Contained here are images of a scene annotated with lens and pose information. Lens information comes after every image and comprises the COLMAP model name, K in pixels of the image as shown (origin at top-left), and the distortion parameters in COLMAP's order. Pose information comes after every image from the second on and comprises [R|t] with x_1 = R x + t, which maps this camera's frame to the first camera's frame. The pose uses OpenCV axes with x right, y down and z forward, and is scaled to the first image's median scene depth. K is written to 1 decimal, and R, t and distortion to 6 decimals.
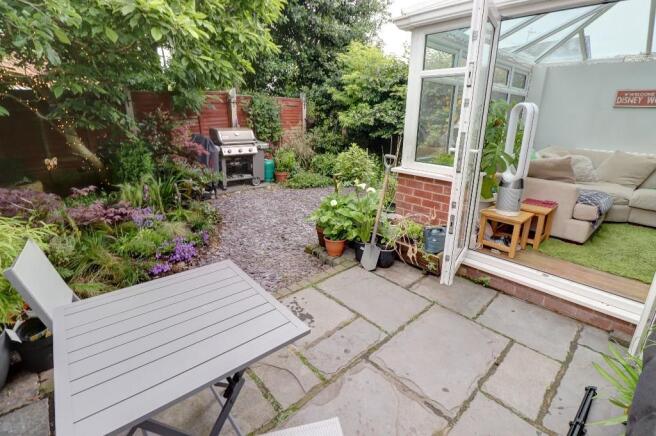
lens RADIAL K [[308.3, 0, 329.6], [0, 308.3, 204.3], [0, 0, 1]] dist [-0.001358, -0.011959]
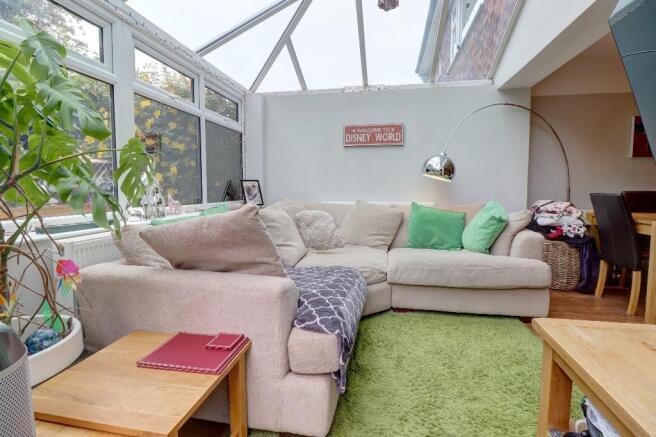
lens RADIAL K [[308.3, 0, 329.6], [0, 308.3, 204.8], [0, 0, 1]] dist [-0.001358, -0.011959]
pose [[0.799480, -0.046048, 0.598925, 0.427232], [0.180160, 0.969538, -0.165946, -0.052653], [-0.573039, 0.240573, 0.783423, 0.442407]]
